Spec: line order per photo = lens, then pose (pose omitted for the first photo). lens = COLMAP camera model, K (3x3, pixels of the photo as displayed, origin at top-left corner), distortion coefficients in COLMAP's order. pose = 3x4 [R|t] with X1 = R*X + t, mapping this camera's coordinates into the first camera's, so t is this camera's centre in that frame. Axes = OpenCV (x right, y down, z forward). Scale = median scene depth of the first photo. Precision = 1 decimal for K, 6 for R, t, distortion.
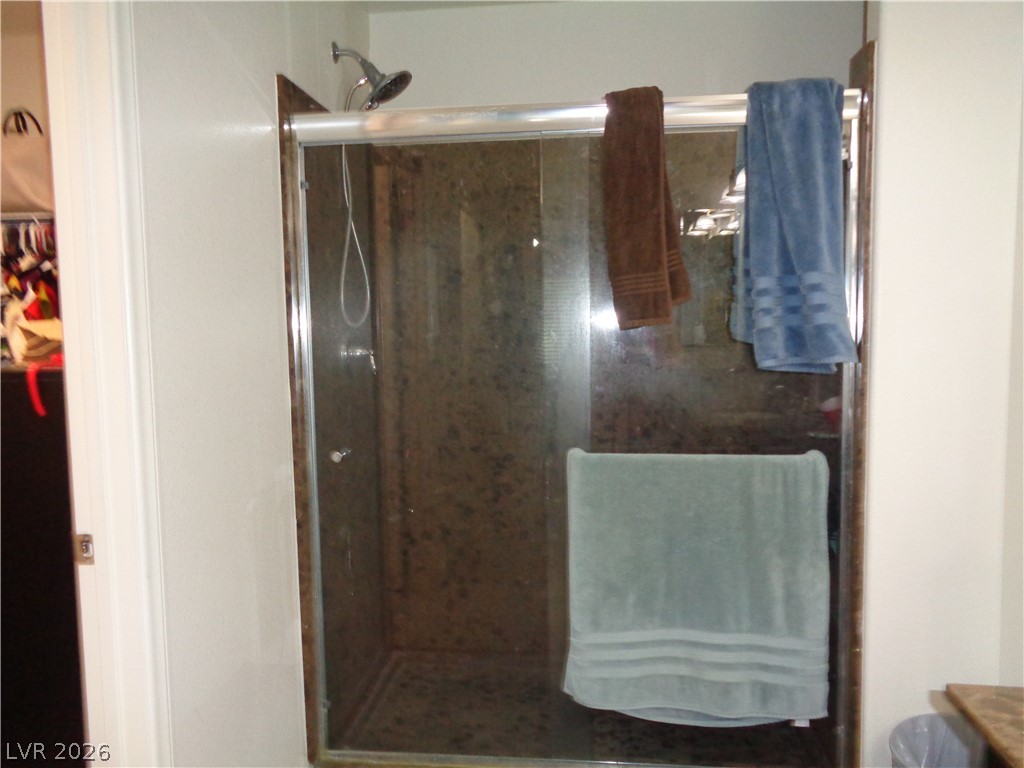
lens RADIAL K [[774.9, 0, 520.8], [0, 774.9, 378.2], [0, 0, 1]] dist [0.006394, 0.012086]
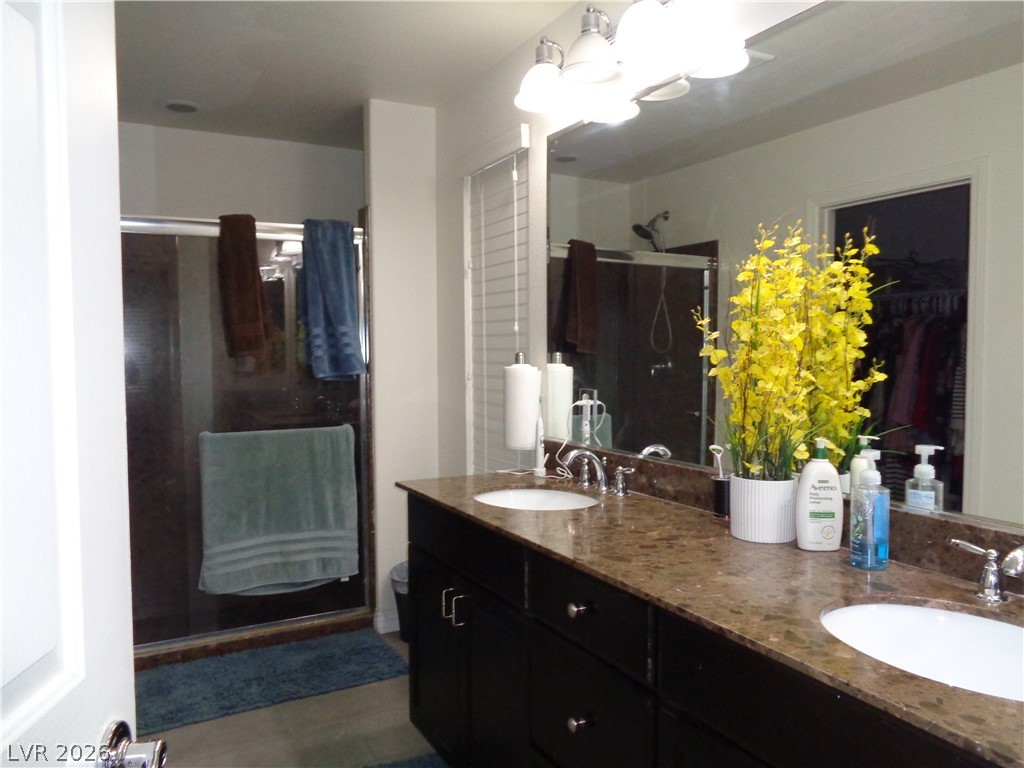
lens RADIAL K [[774.9, 0, 513.5], [0, 774.9, 389.9], [0, 0, 1]] dist [0.006394, 0.012086]
pose [[0.831216, -0.024211, 0.555423, -0.297051], [0.041635, 0.998957, -0.018763, 0.063961], [-0.554389, 0.038722, 0.831357, -0.713856]]
